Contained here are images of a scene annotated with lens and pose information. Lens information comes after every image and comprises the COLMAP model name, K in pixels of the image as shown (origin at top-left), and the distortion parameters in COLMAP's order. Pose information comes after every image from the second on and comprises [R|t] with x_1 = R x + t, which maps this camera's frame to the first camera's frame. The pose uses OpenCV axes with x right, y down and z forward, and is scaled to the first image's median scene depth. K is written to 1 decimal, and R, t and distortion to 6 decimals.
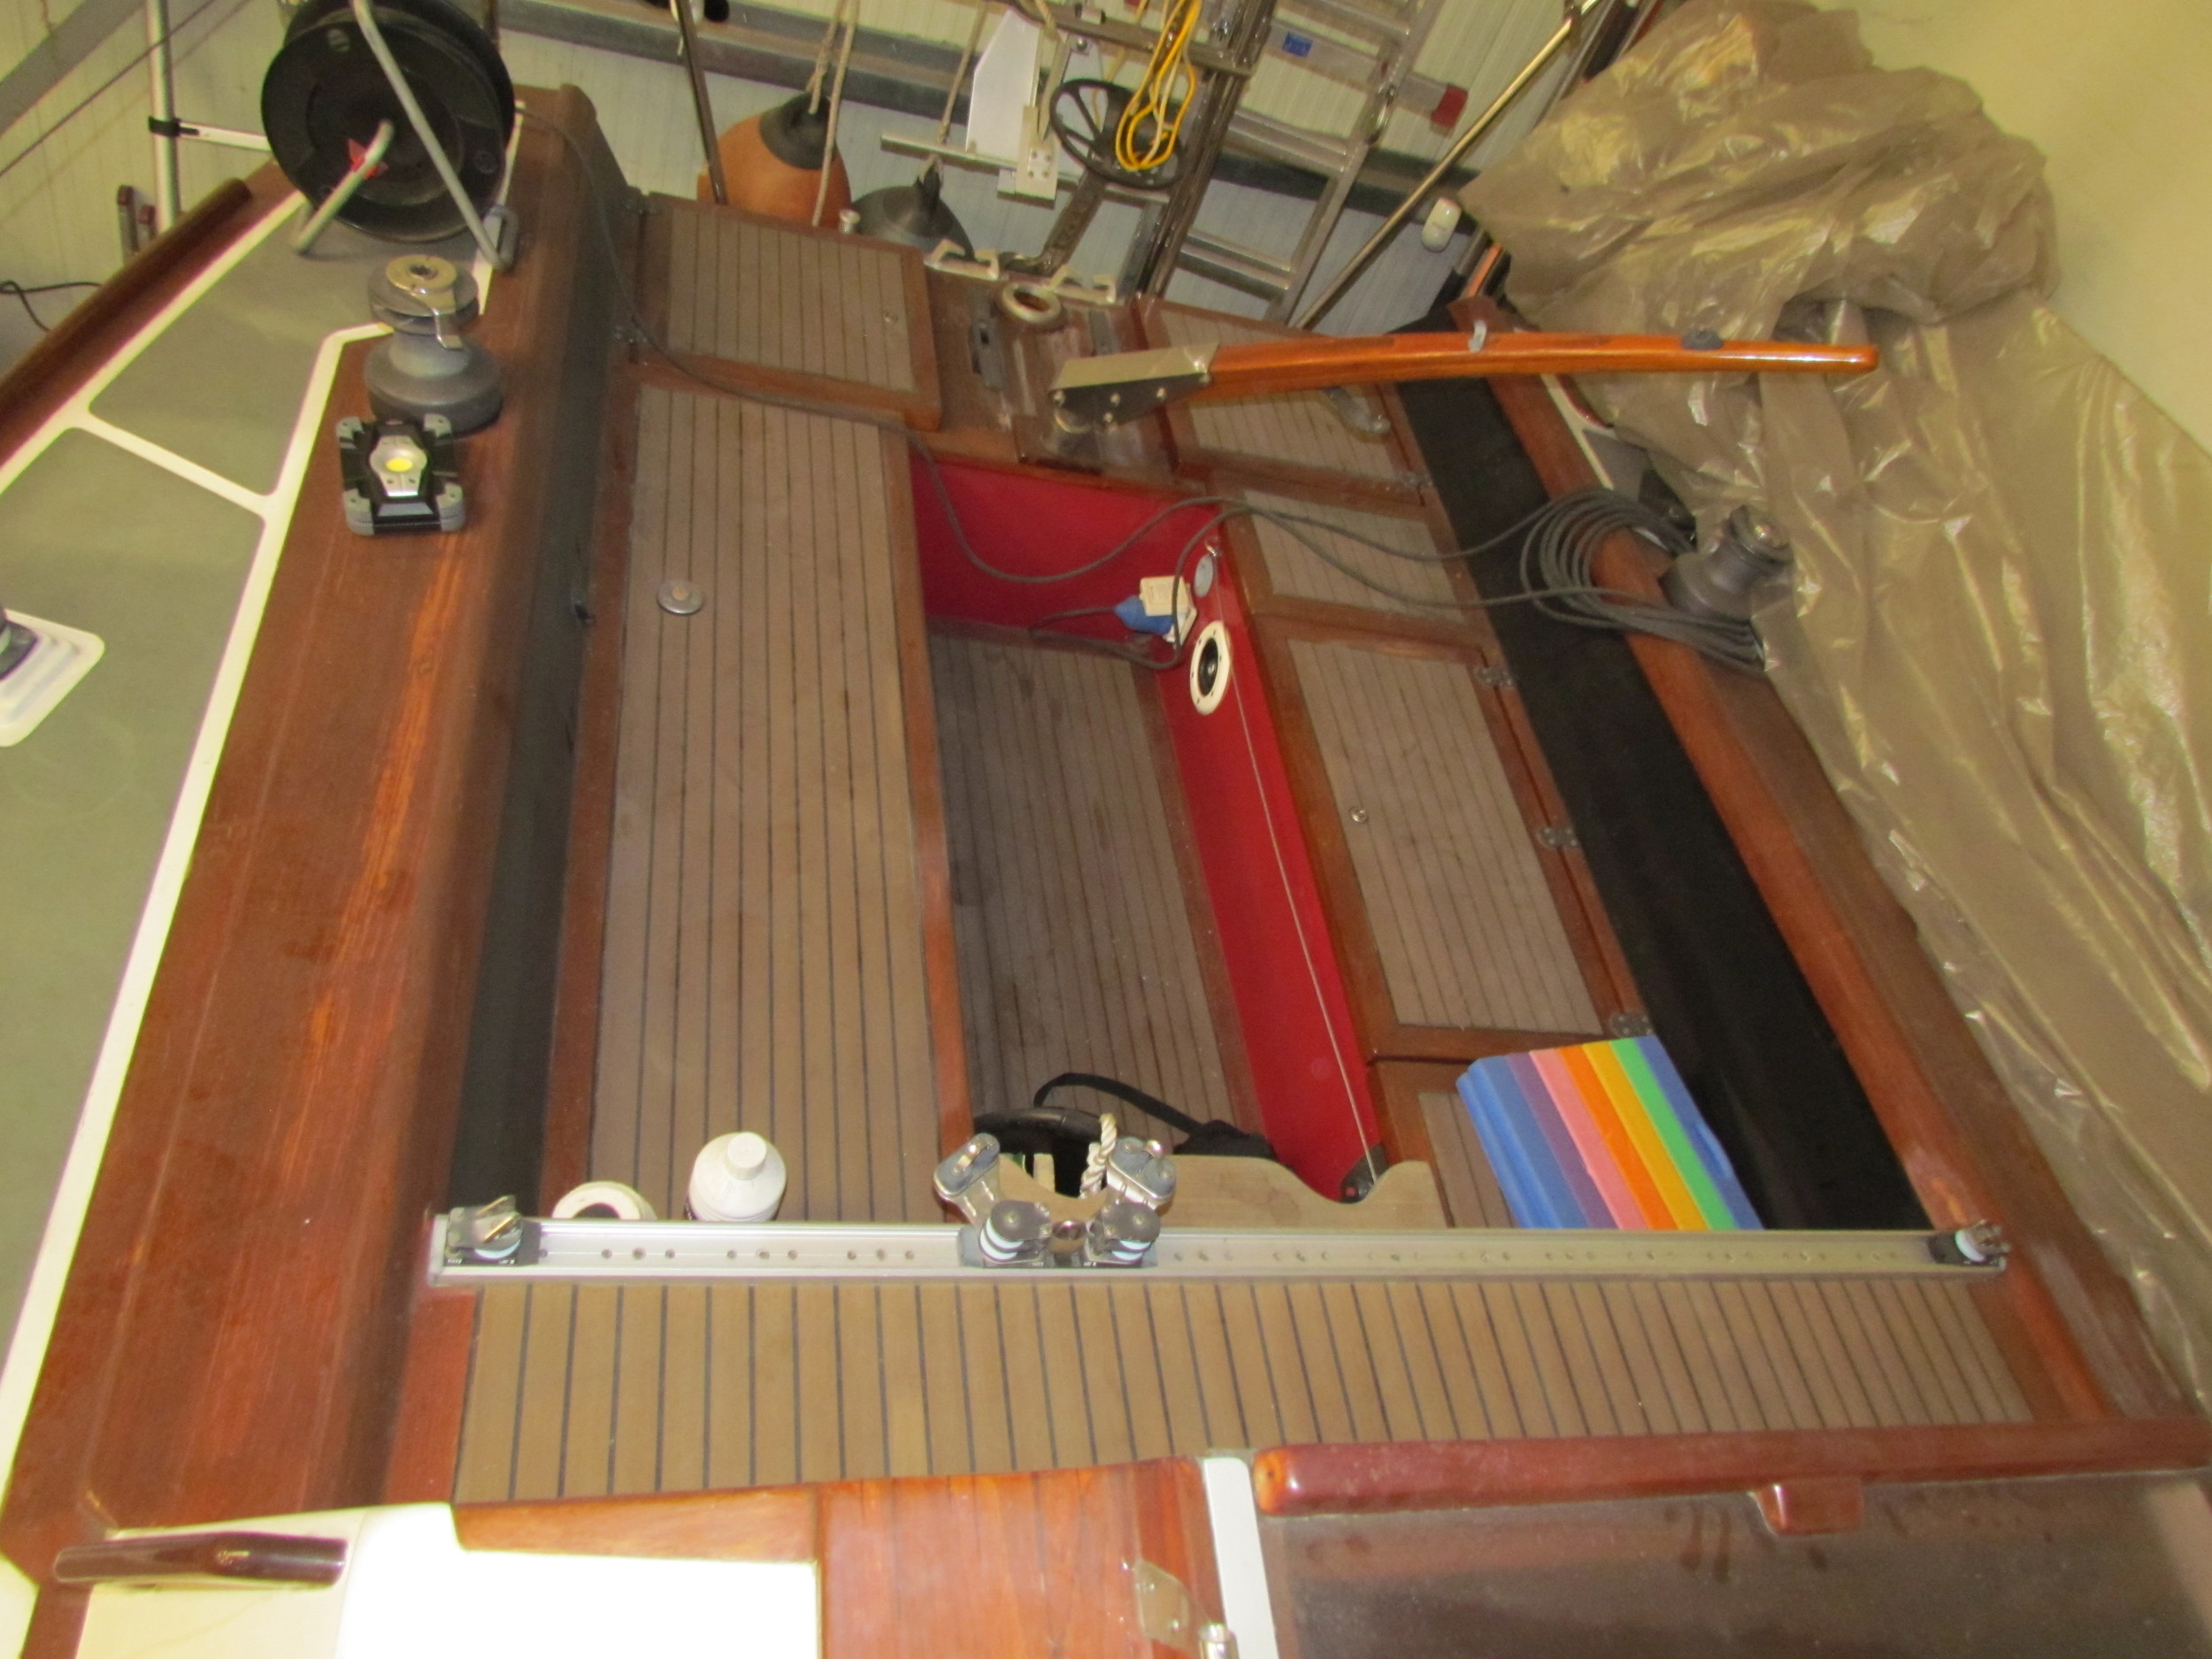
lens RADIAL K [[1588.7, 0, 1093.7], [0, 1588.7, 830.4], [0, 0, 1]] dist [-0.010481, 0.002508]
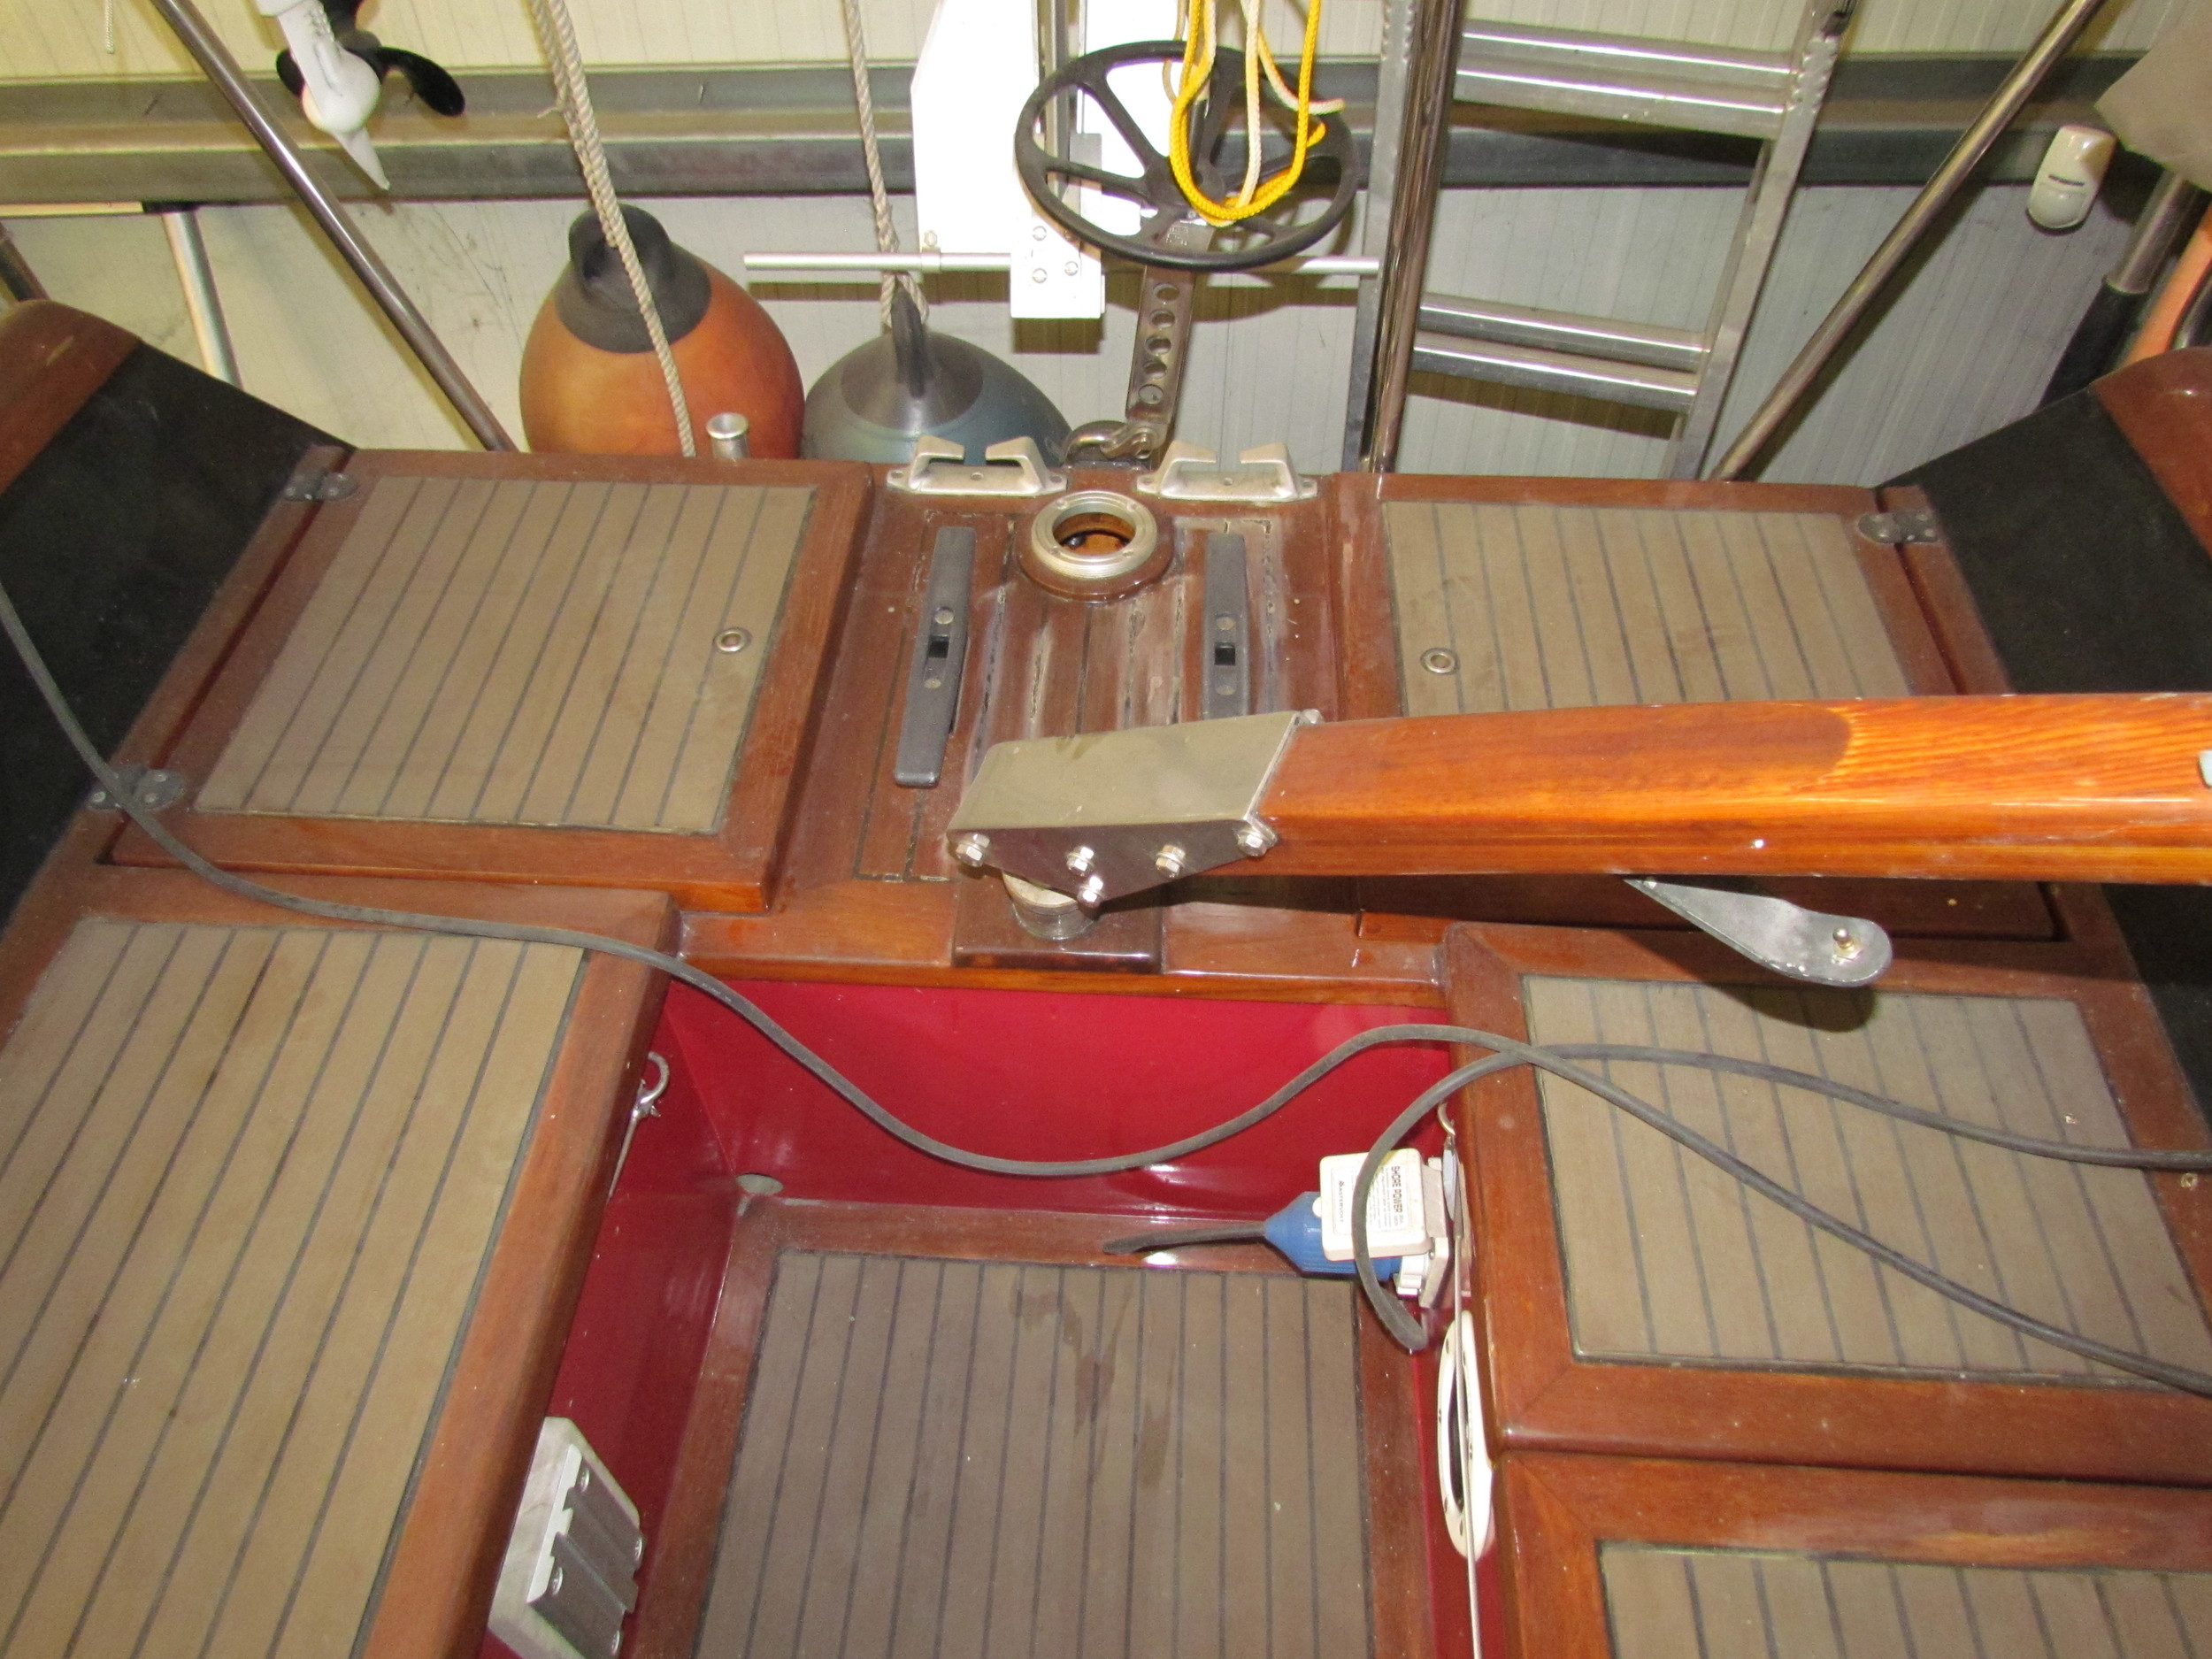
lens RADIAL K [[1552.1, 0, 1097.3], [0, 1552.1, 821.2], [0, 0, 1]] dist [-0.004087, -0.053633]
pose [[0.920289, -0.067067, -0.385448, 0.139211], [0.056984, 0.997669, -0.037537, -0.231564], [0.387067, 0.012581, 0.921966, 0.576682]]
